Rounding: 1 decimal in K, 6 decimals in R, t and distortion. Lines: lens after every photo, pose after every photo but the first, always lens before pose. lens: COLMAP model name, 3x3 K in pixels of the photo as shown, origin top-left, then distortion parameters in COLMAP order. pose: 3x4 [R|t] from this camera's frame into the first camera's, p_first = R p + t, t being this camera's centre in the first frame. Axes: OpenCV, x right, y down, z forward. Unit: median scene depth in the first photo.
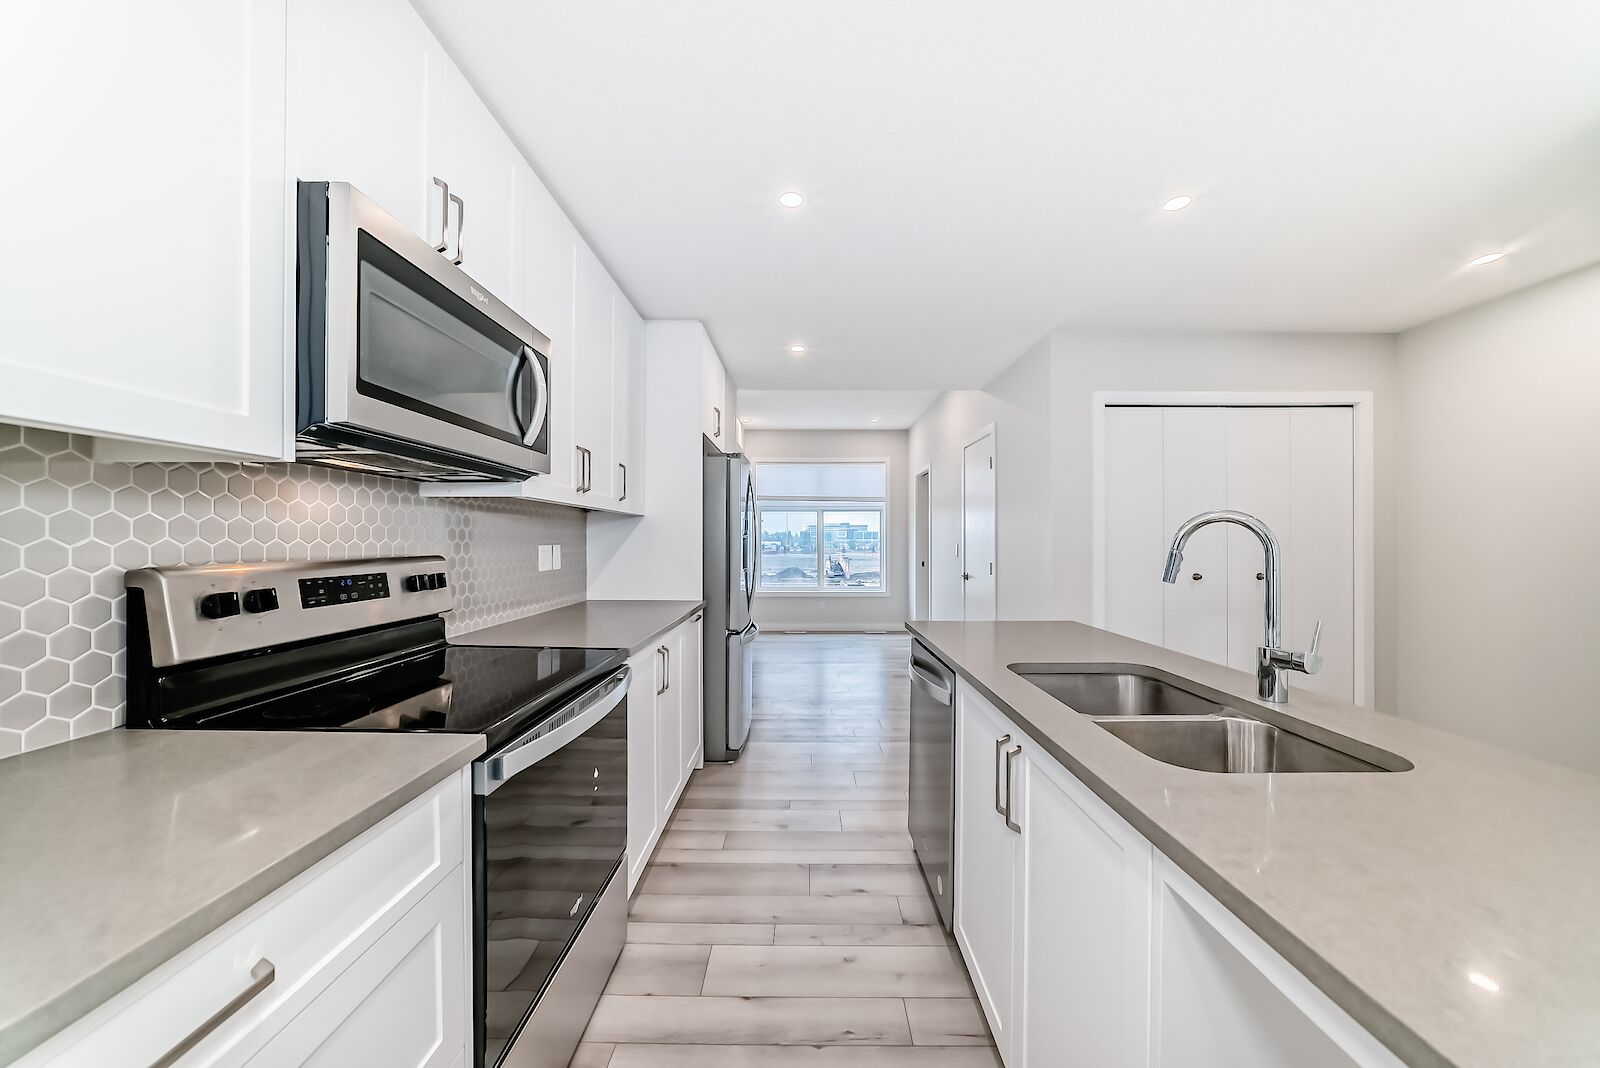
lens RADIAL K [[564.8, 0, 807.6], [0, 564.8, 535.8], [0, 0, 1]] dist [0.000444, 0.000173]
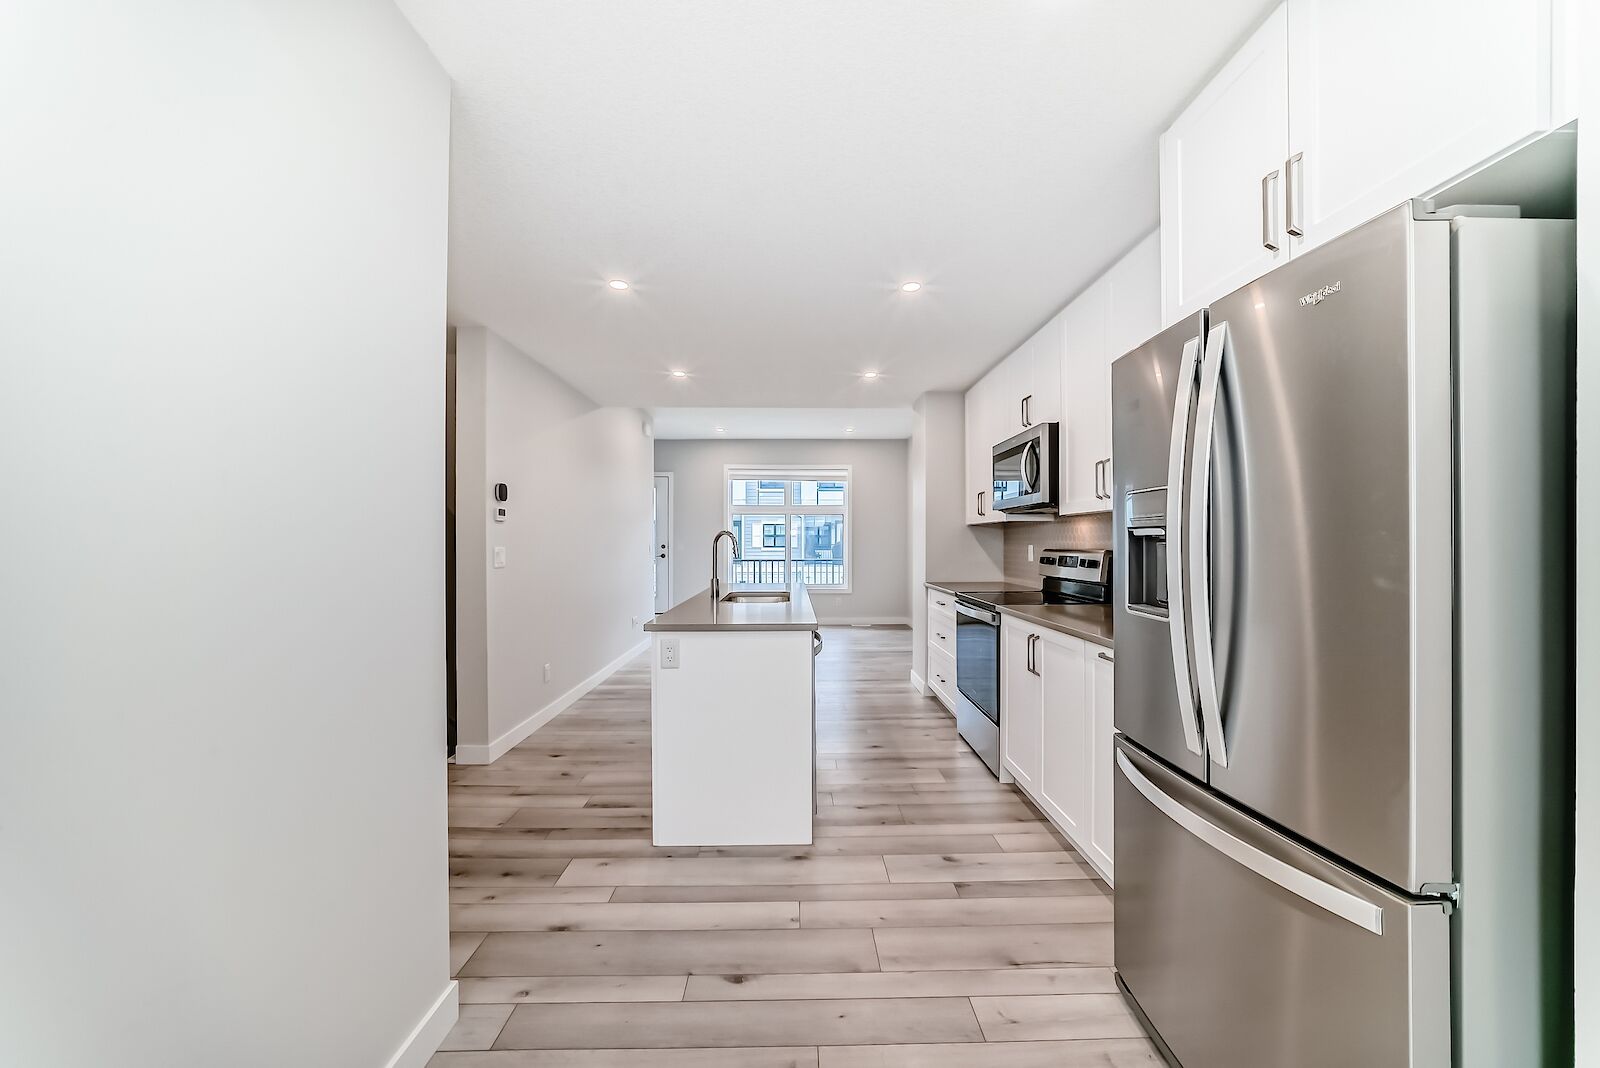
lens RADIAL K [[579.9, 0, 804.7], [0, 579.9, 540.8], [0, 0, 1]] dist [-0.000453, 0.000086]
pose [[-0.999836, -0.000208, -0.018093, 0.296985], [-0.000031, 0.999952, -0.009791, 0.023847], [0.018094, -0.009789, -0.999788, 2.815122]]
